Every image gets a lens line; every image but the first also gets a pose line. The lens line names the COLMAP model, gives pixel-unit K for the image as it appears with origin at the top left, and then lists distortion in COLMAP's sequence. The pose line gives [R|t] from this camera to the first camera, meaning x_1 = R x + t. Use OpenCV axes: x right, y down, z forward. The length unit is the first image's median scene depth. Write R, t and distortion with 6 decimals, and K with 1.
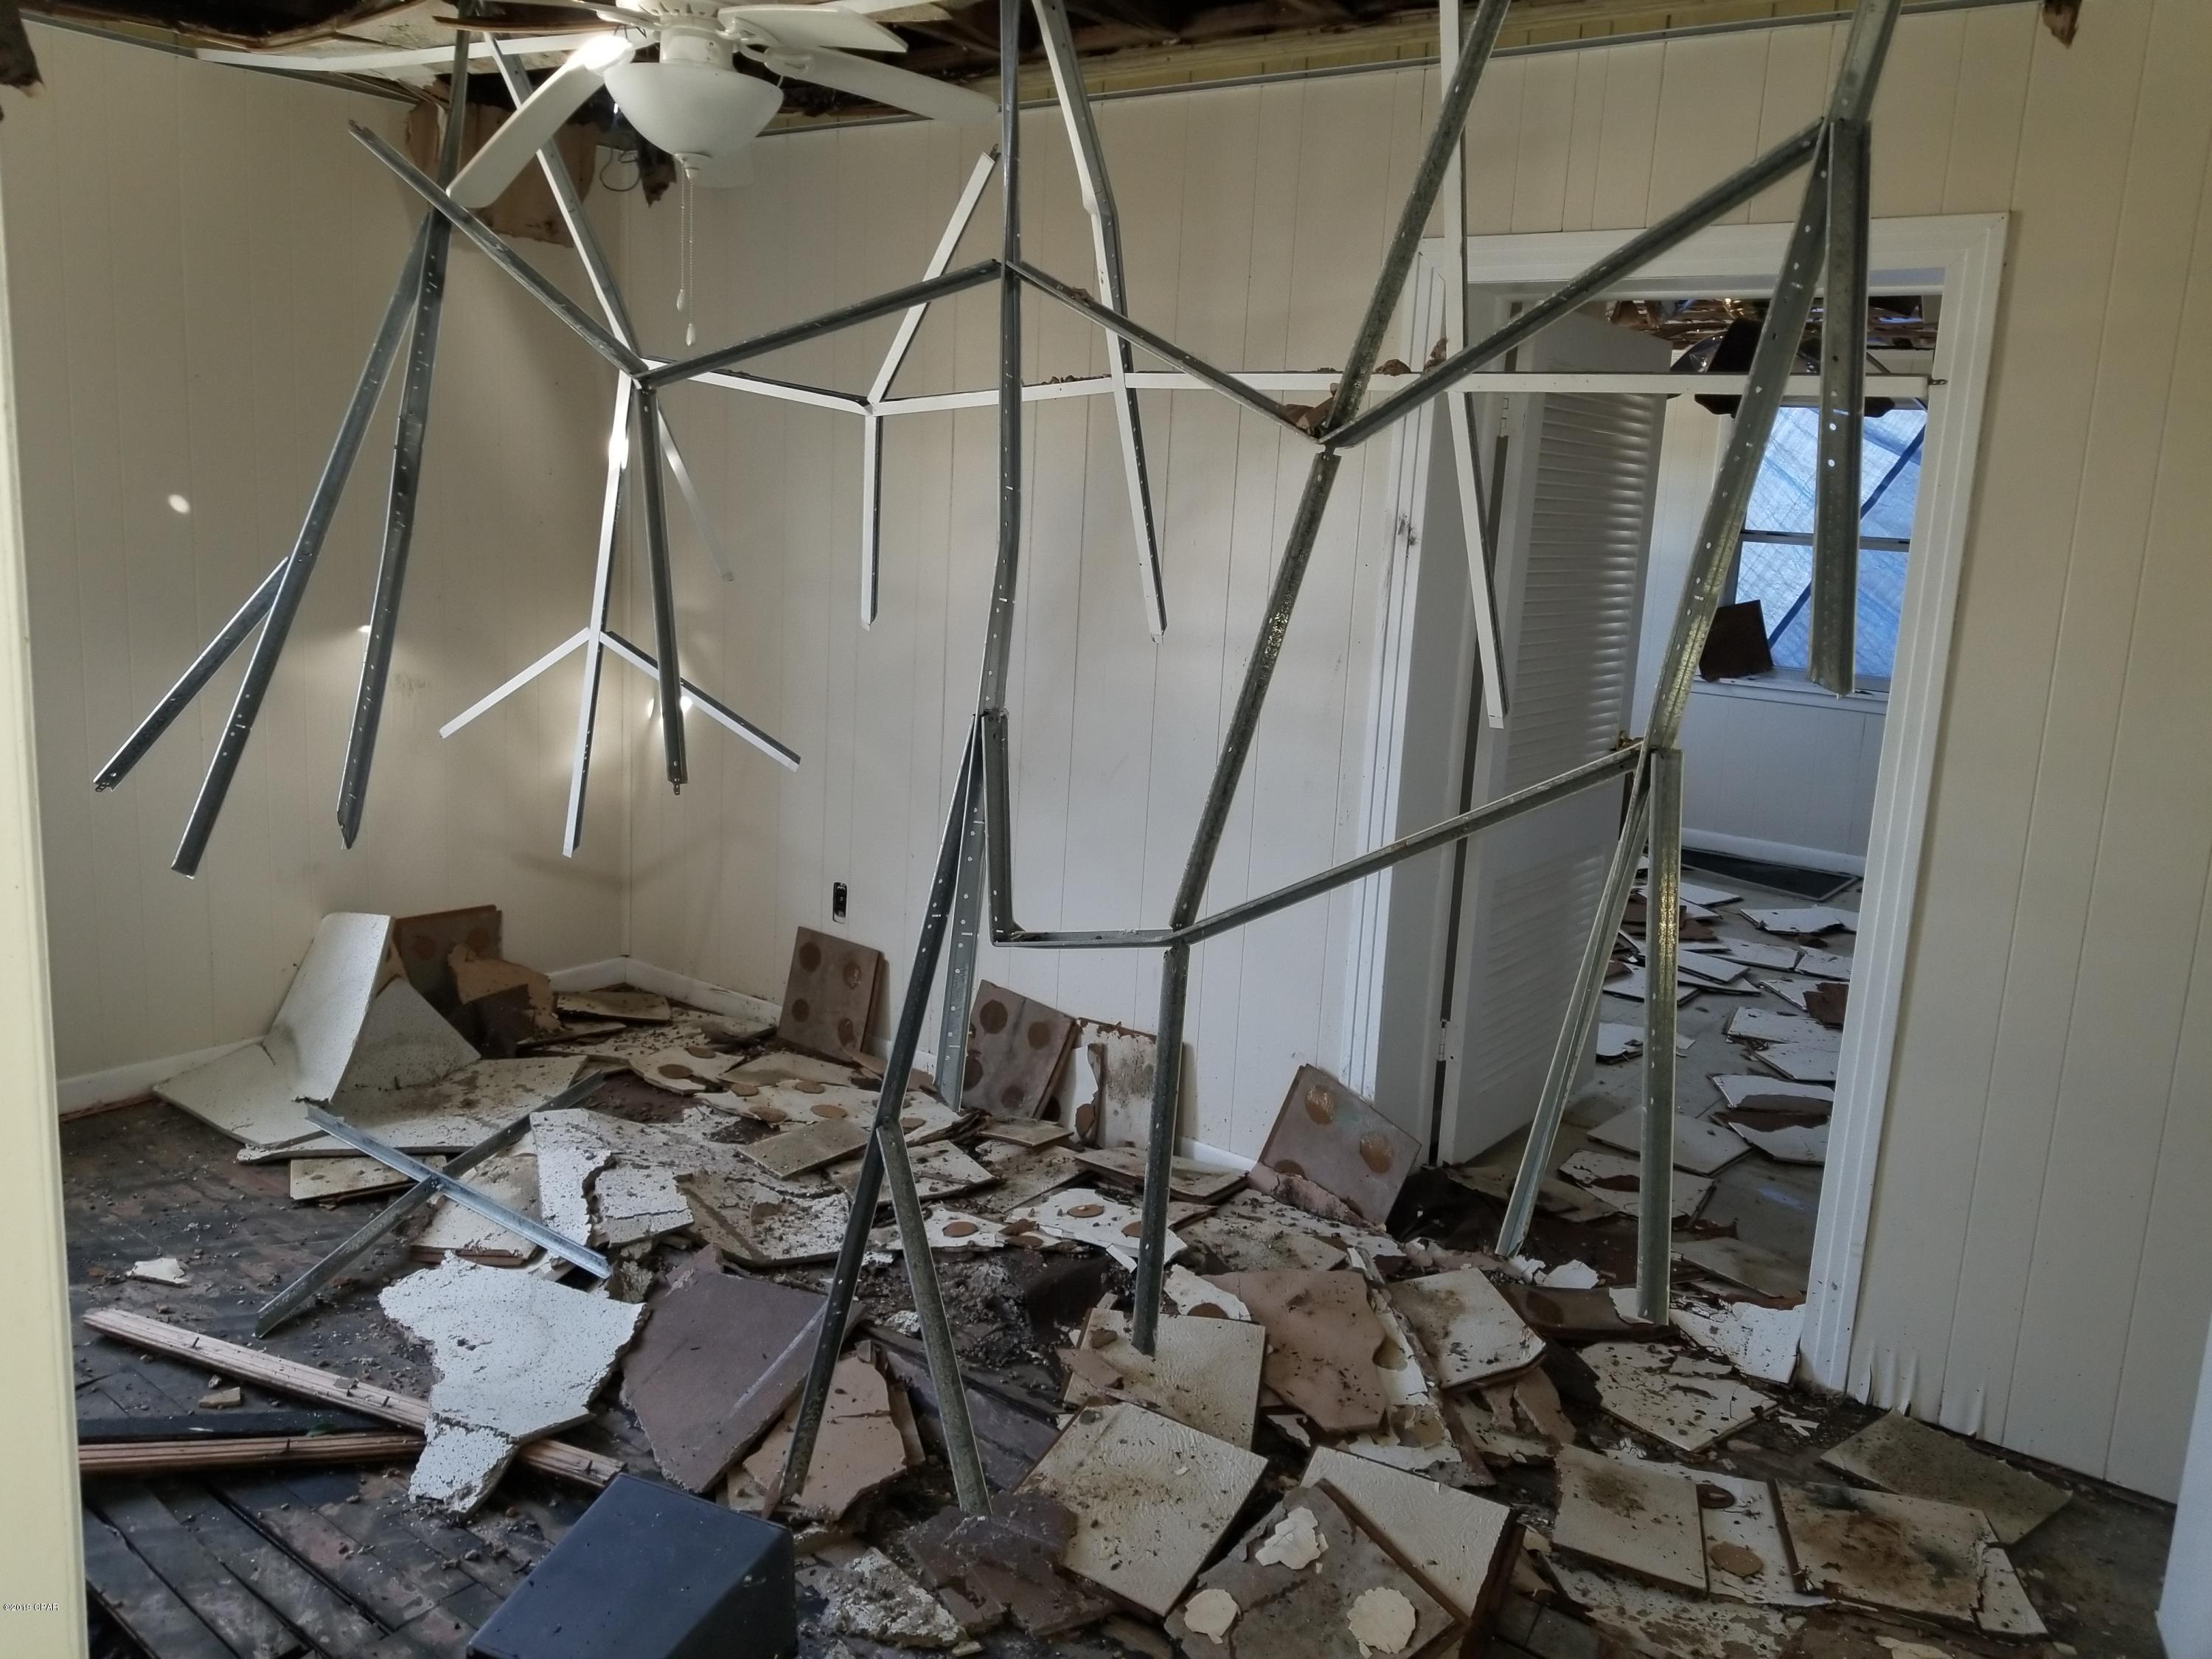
lens RADIAL K [[1754.4, 0, 1106.0], [0, 1754.4, 829.5], [0, 0, 1]] dist [0.089216, 0.000383]
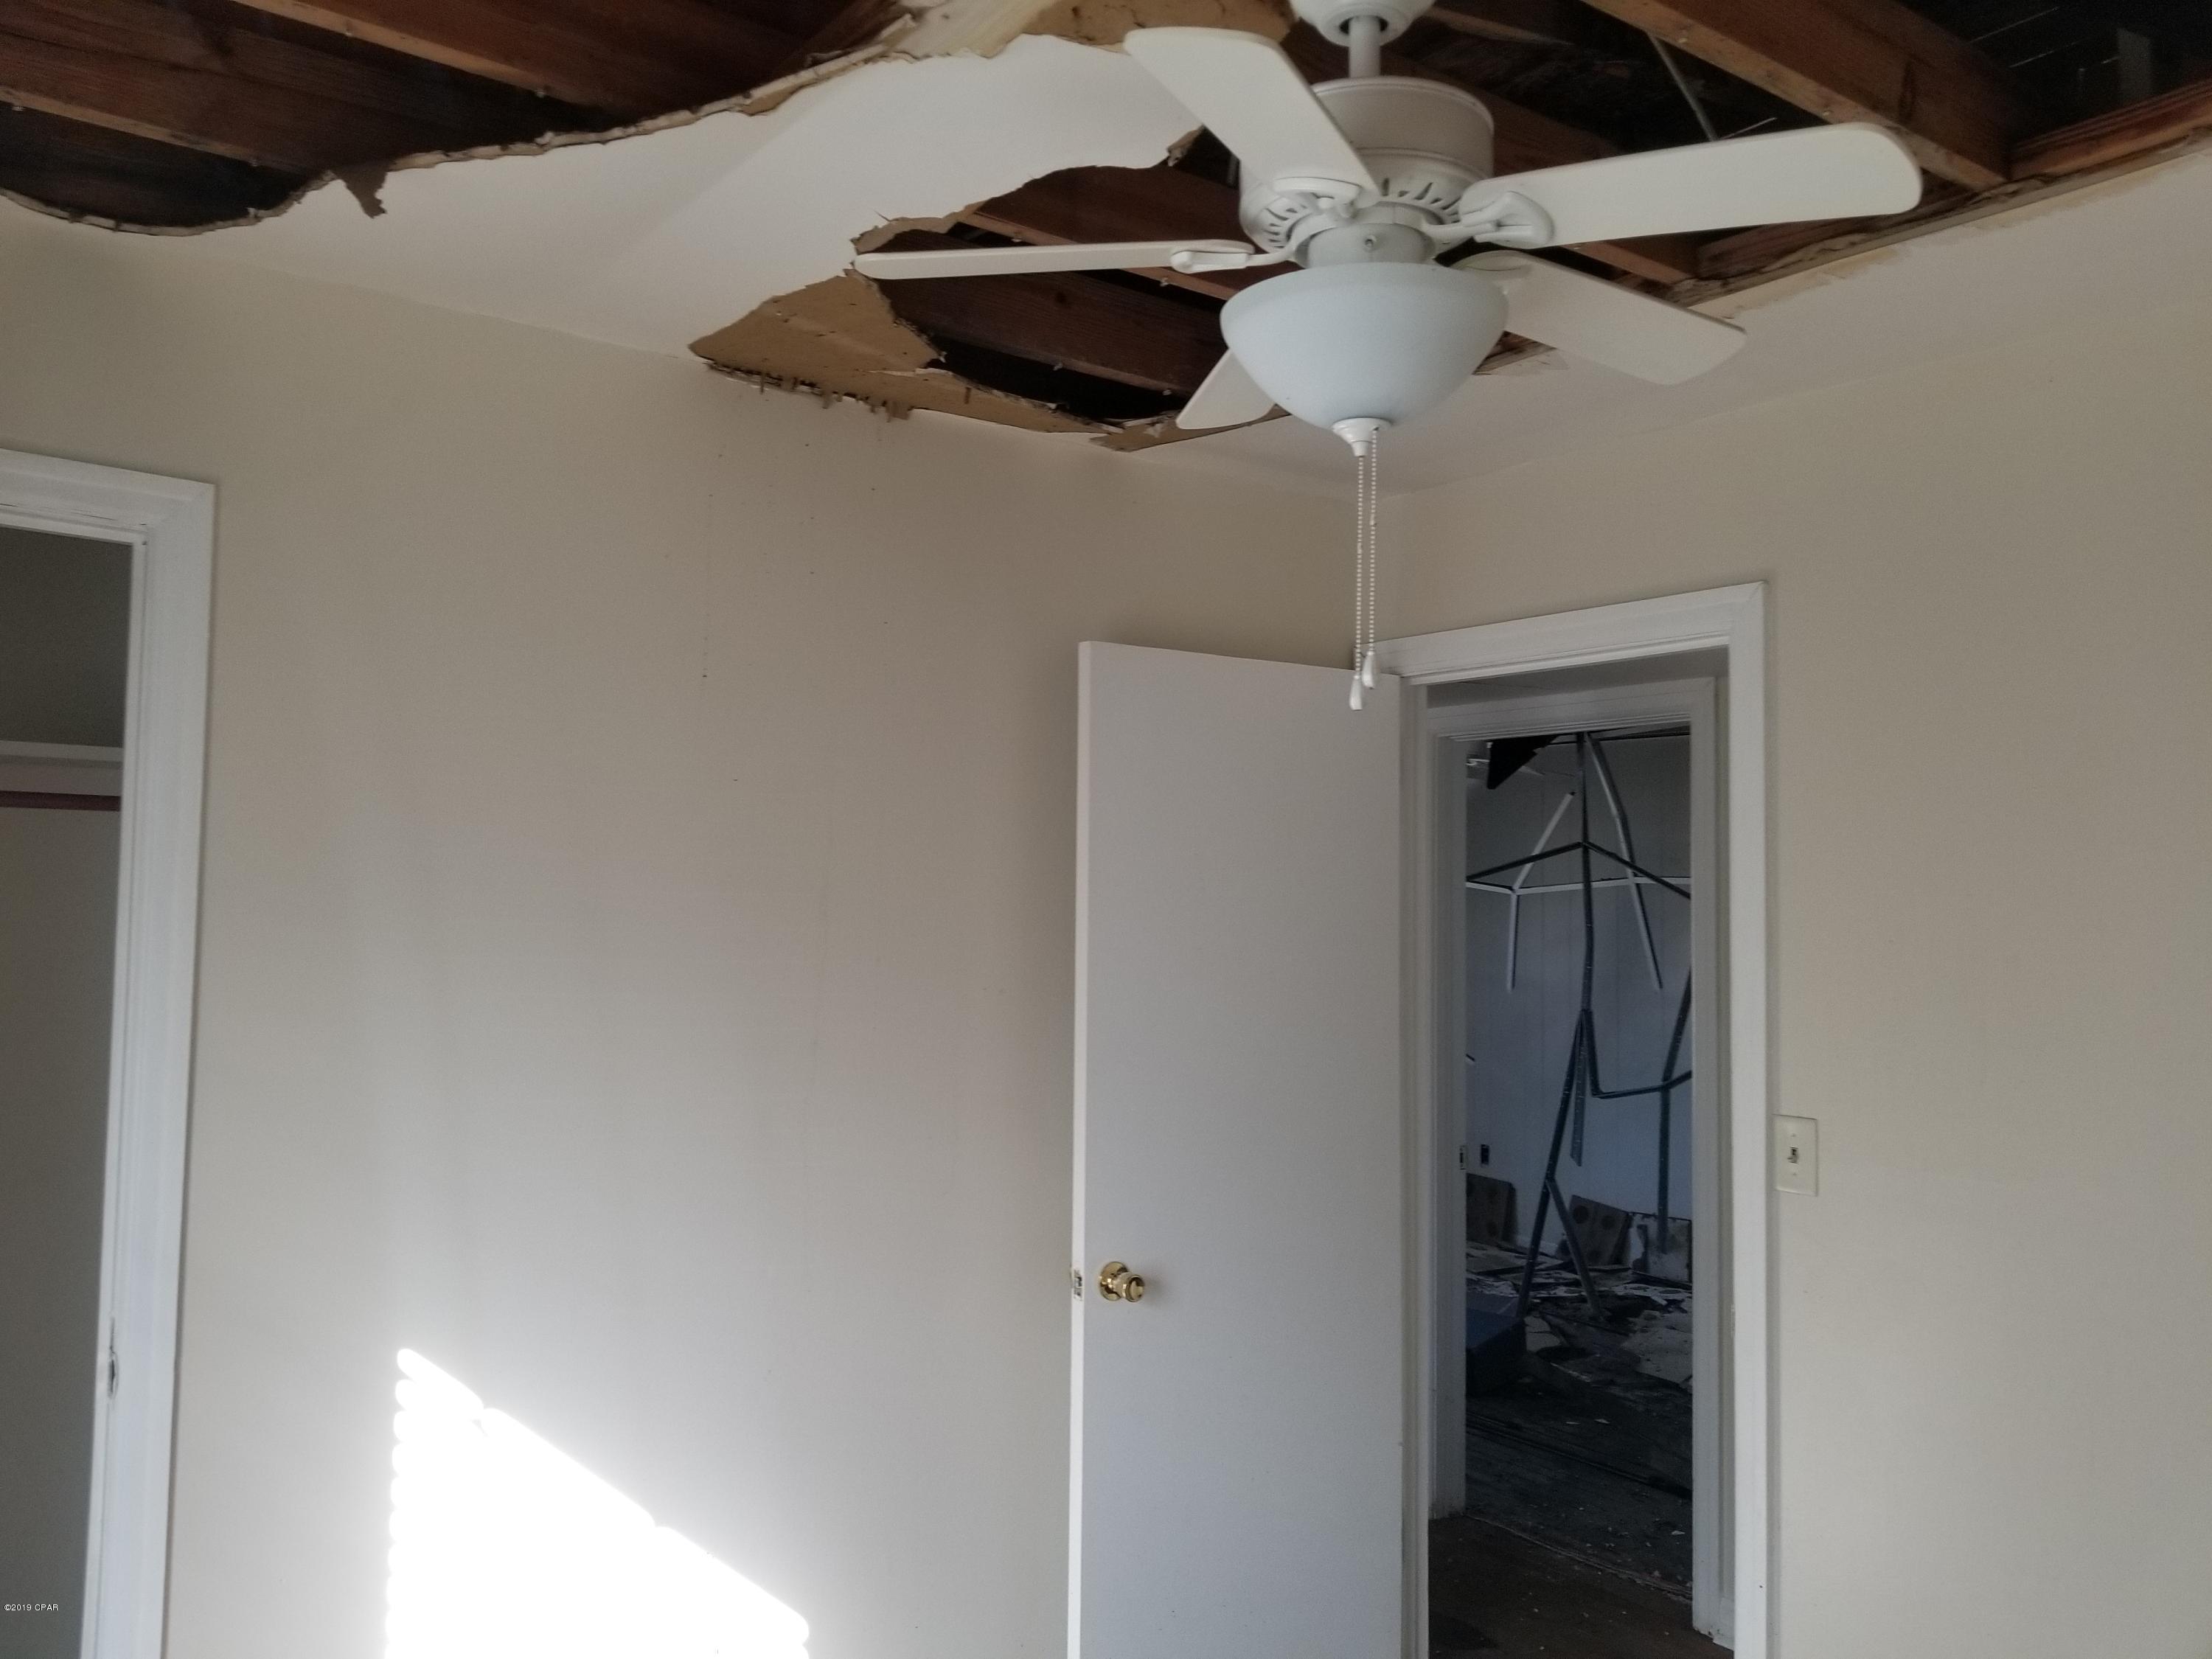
lens RADIAL K [[1754.4, 0, 1106.0], [0, 1754.4, 829.5], [0, 0, 1]] dist [0.089216, 0.000383]
pose [[0.957182, -0.047853, -0.285505, 0.010690], [-0.022278, 0.971141, -0.237462, 0.221311], [0.288629, 0.233655, 0.928493, -1.215661]]
